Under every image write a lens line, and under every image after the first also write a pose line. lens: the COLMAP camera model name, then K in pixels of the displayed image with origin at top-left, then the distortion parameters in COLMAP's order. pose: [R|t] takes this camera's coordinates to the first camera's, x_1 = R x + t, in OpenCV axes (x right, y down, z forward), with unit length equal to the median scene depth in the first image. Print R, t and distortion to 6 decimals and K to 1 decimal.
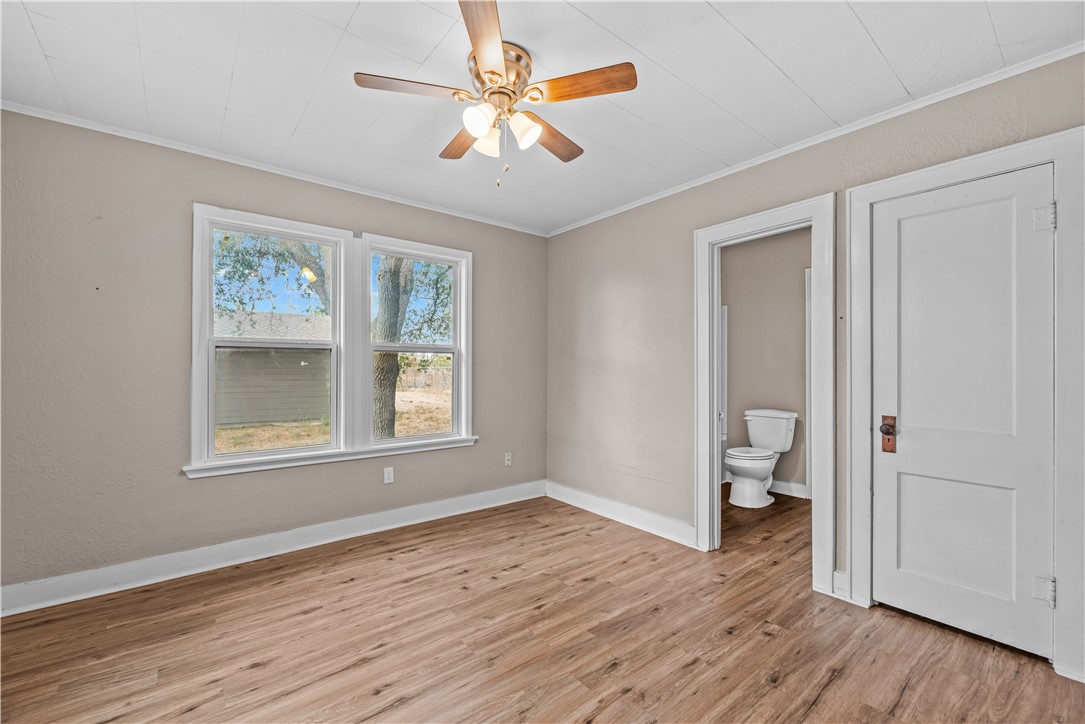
lens RADIAL K [[453.2, 0, 534.0], [0, 453.2, 369.4], [0, 0, 1]] dist [0.001300, -0.000694]
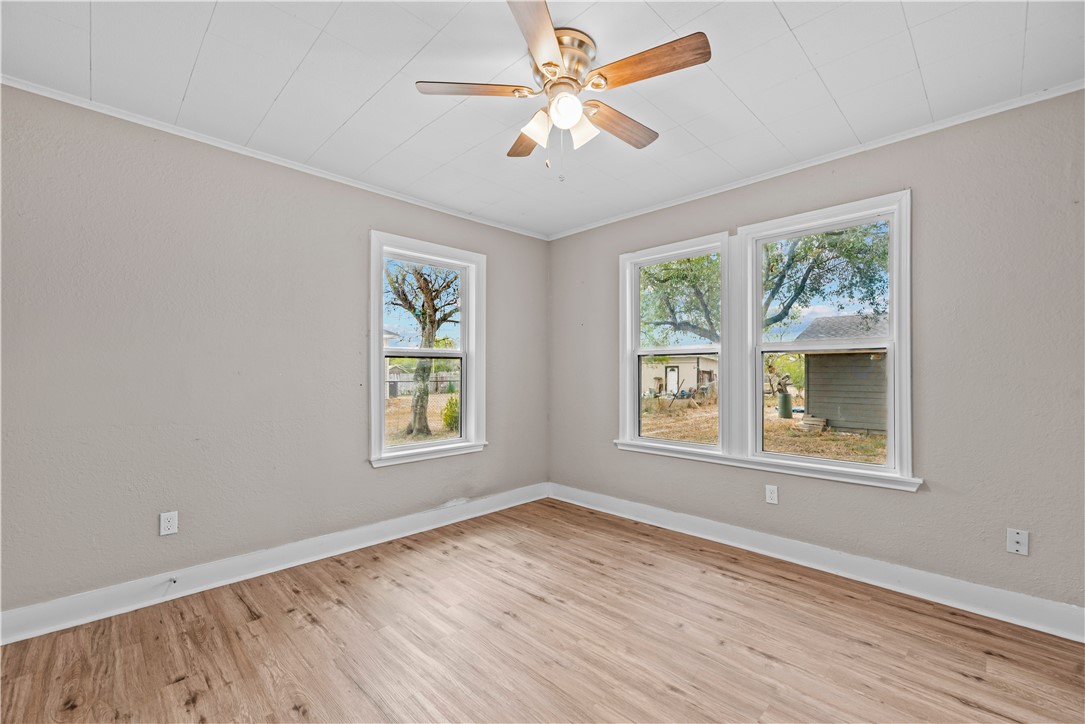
lens RADIAL K [[445.1, 0, 548.5], [0, 445.1, 377.1], [0, 0, 1]] dist [0.003241, -0.000886]
pose [[0.125313, 0.006629, -0.992095, 0.568909], [-0.001351, 0.999978, 0.006511, 0.003957], [0.992116, 0.000524, 0.125319, 0.560864]]
